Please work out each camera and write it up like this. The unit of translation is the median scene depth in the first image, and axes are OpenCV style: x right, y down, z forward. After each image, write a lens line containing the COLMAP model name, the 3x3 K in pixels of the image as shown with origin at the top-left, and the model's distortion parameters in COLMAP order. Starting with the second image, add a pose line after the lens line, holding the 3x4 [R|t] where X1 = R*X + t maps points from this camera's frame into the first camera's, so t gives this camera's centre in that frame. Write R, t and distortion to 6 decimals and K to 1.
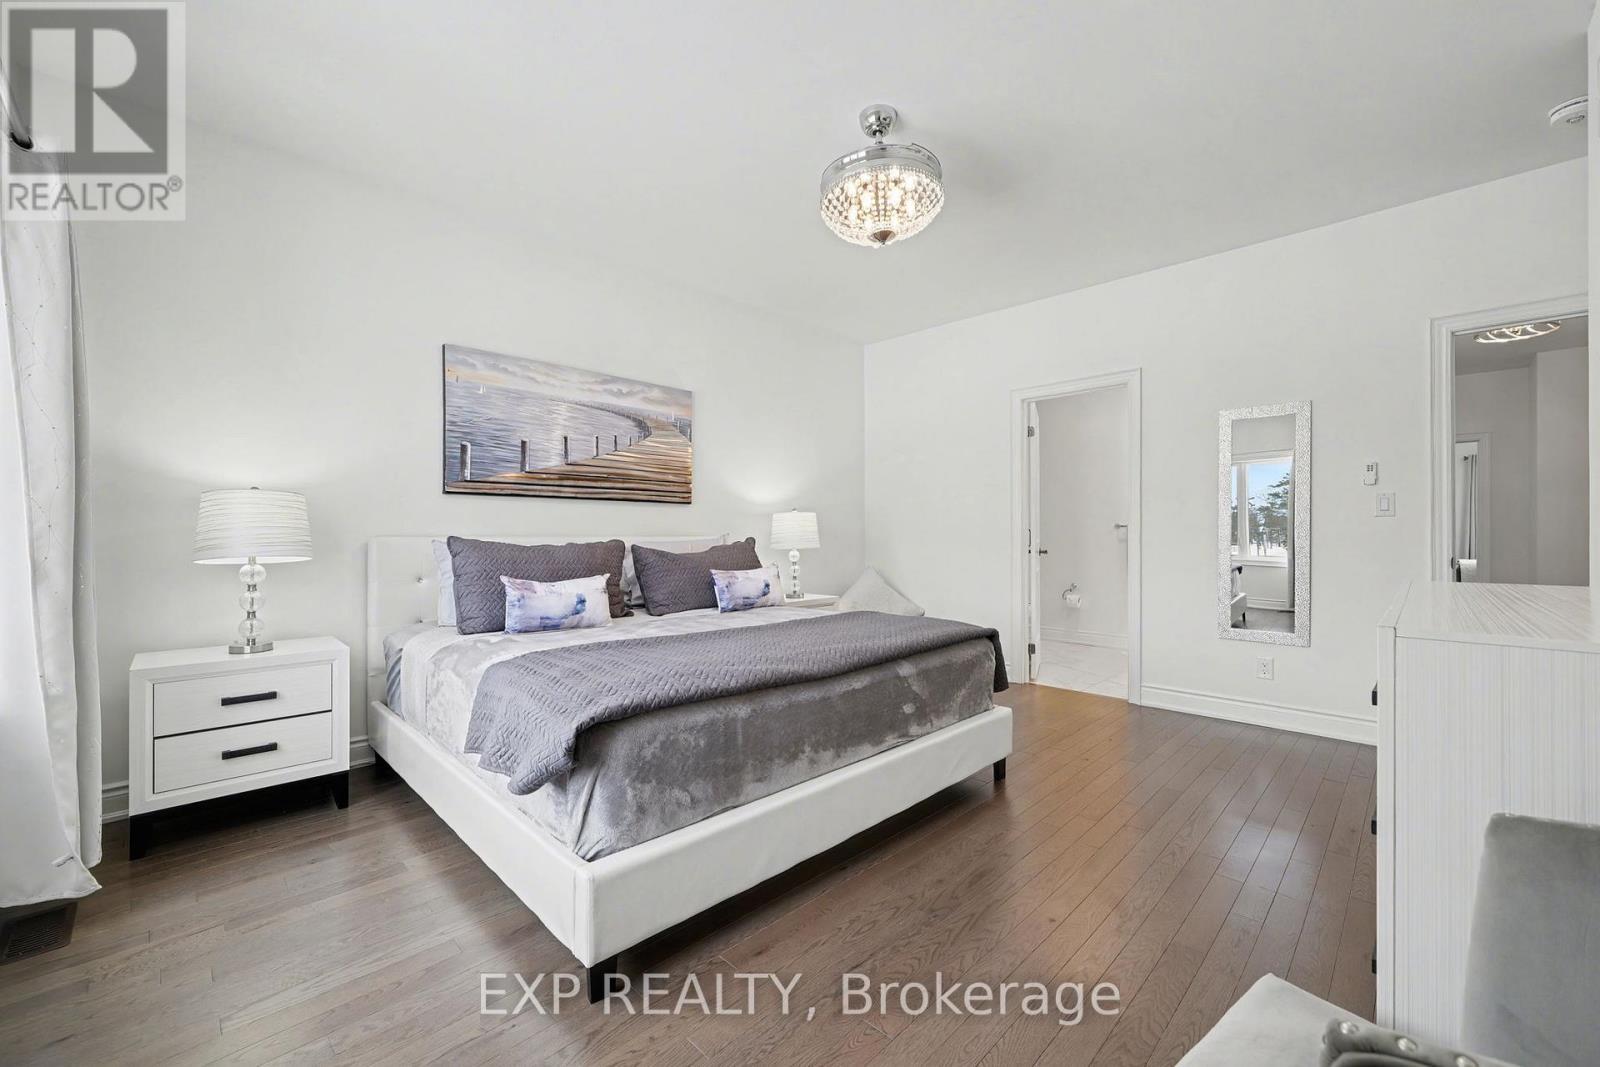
lens RADIAL K [[629.3, 0, 830.5], [0, 629.3, 512.0], [0, 0, 1]] dist [0.001124, 0.000200]
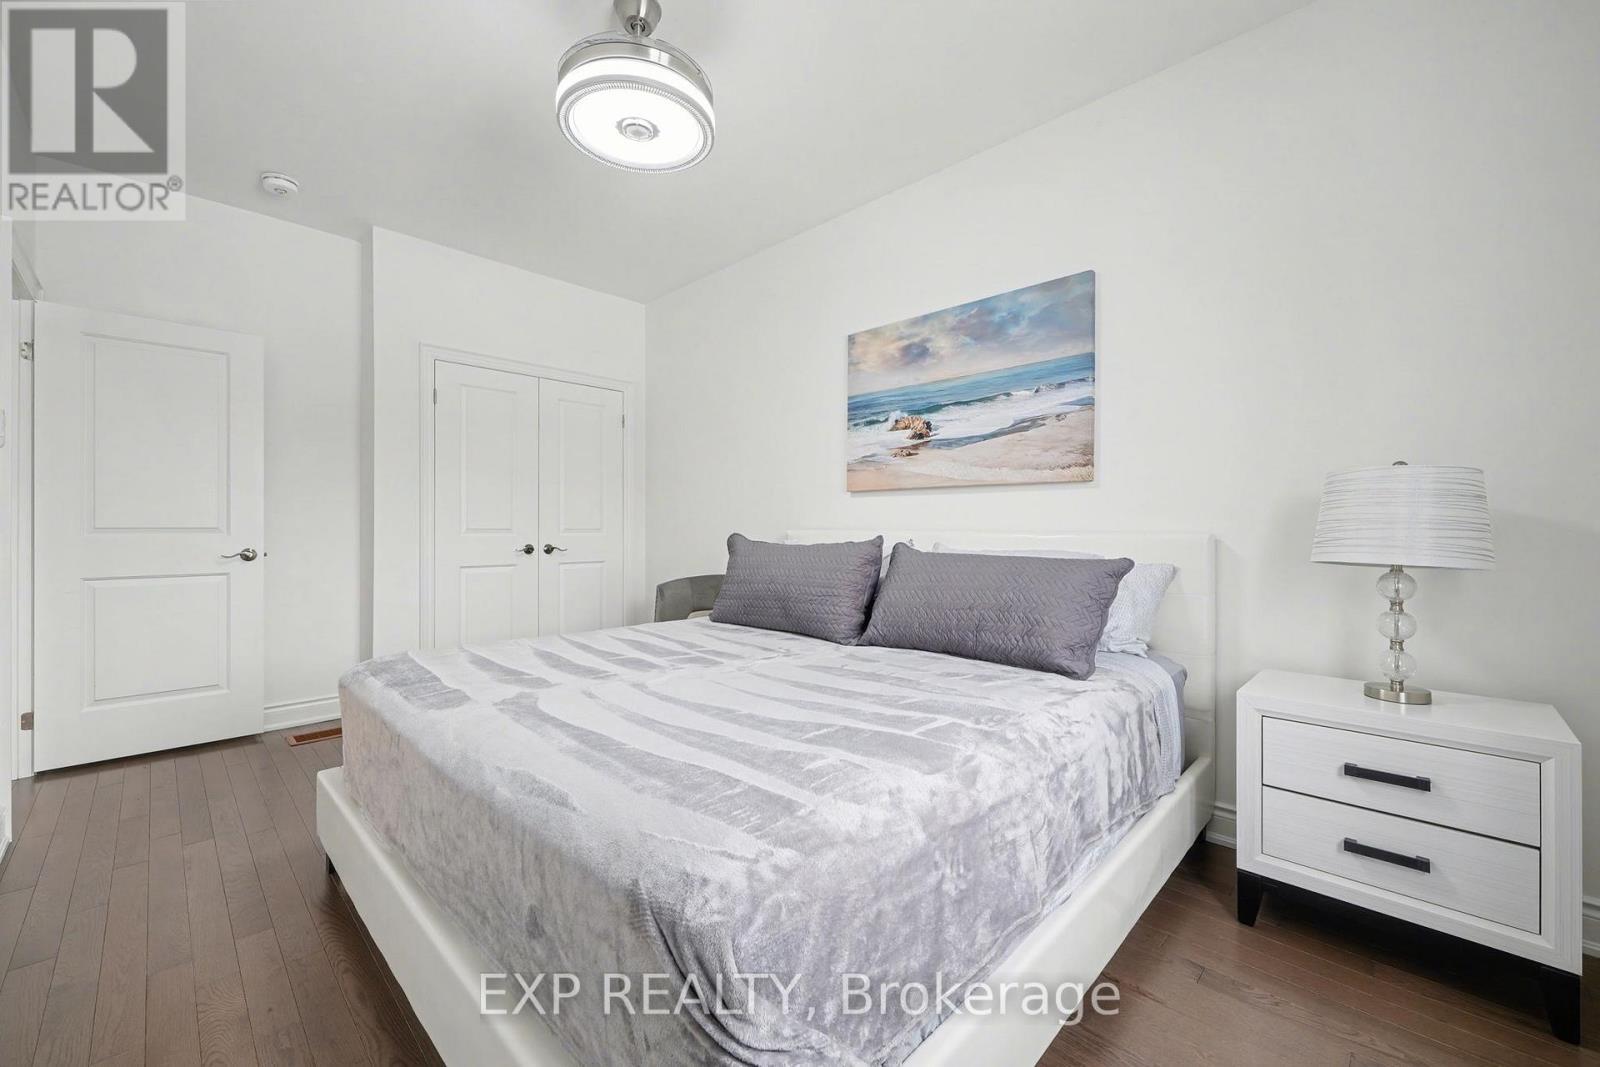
lens RADIAL K [[629.3, 0, 801.6], [0, 629.3, 524.7], [0, 0, 1]] dist [0.001124, 0.000200]
pose [[-0.015730, 0.002034, -0.999874, -0.507629], [0.030143, 0.999544, 0.001559, 0.031676], [0.999422, -0.030115, -0.015785, 0.818548]]
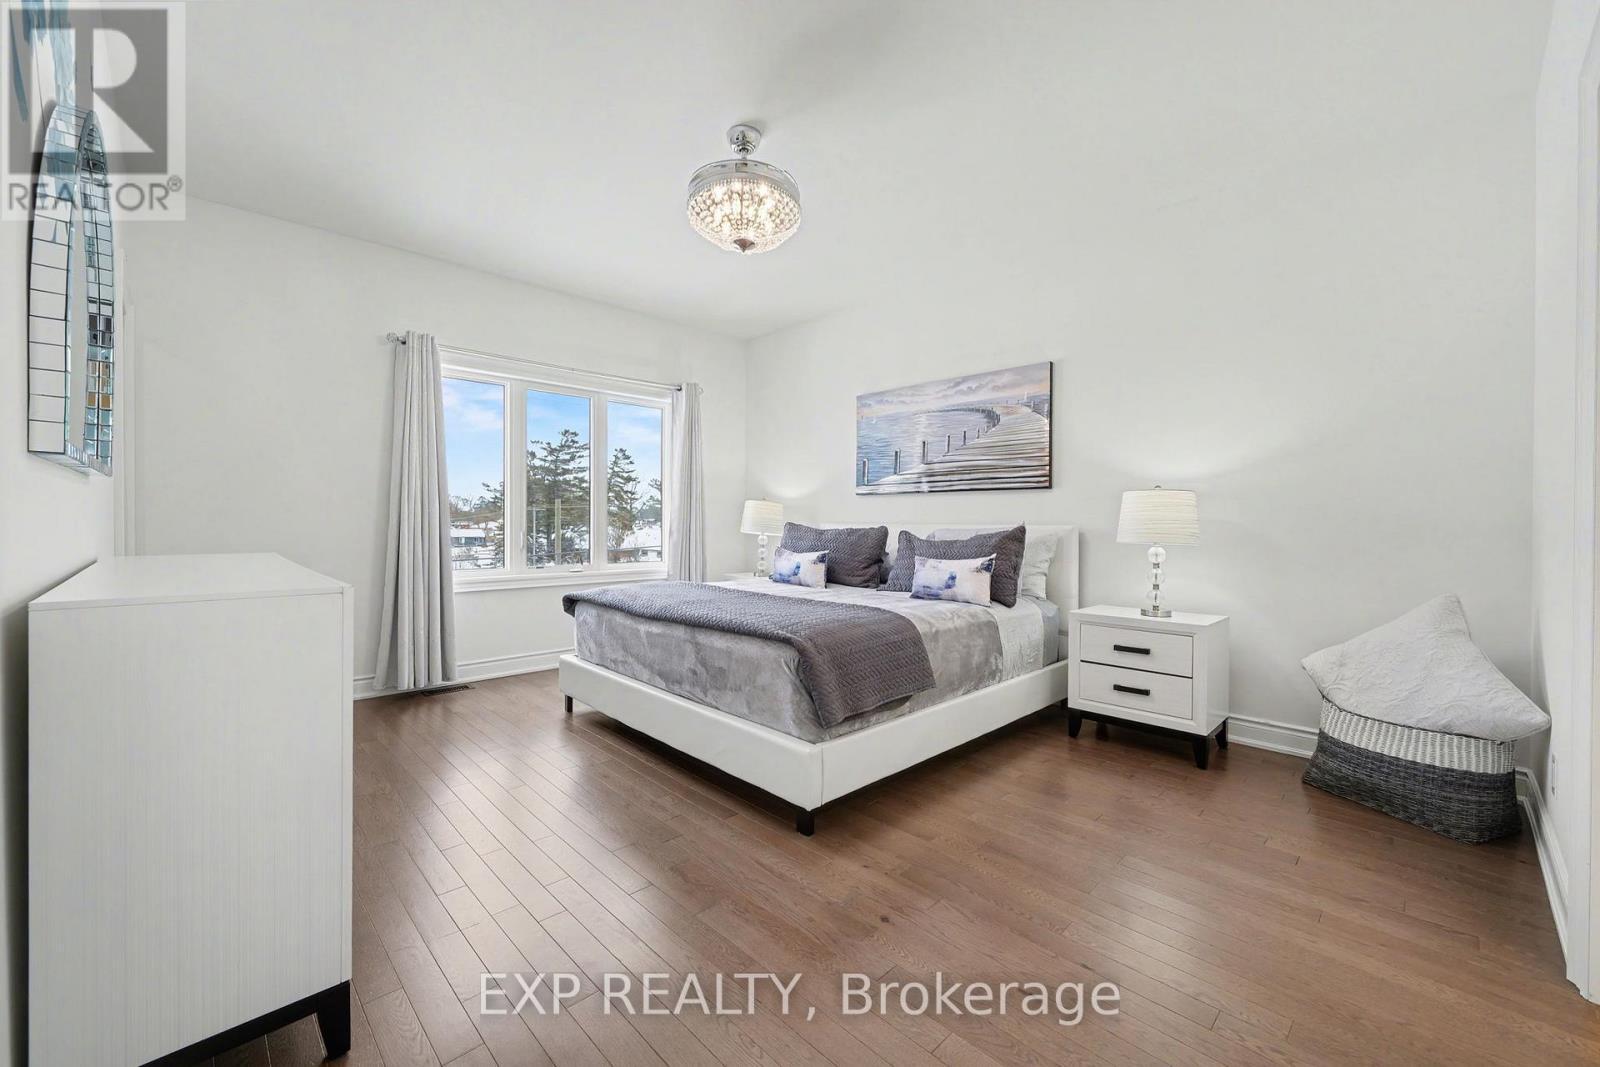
lens RADIAL K [[629.3, 0, 799.9], [0, 629.3, 526.8], [0, 0, 1]] dist [0.001124, 0.000200]
pose [[-0.033913, 0.009943, -0.999375, 0.758376], [0.031803, 0.999455, 0.008864, 0.025370], [0.998919, -0.031482, -0.034211, 0.747228]]
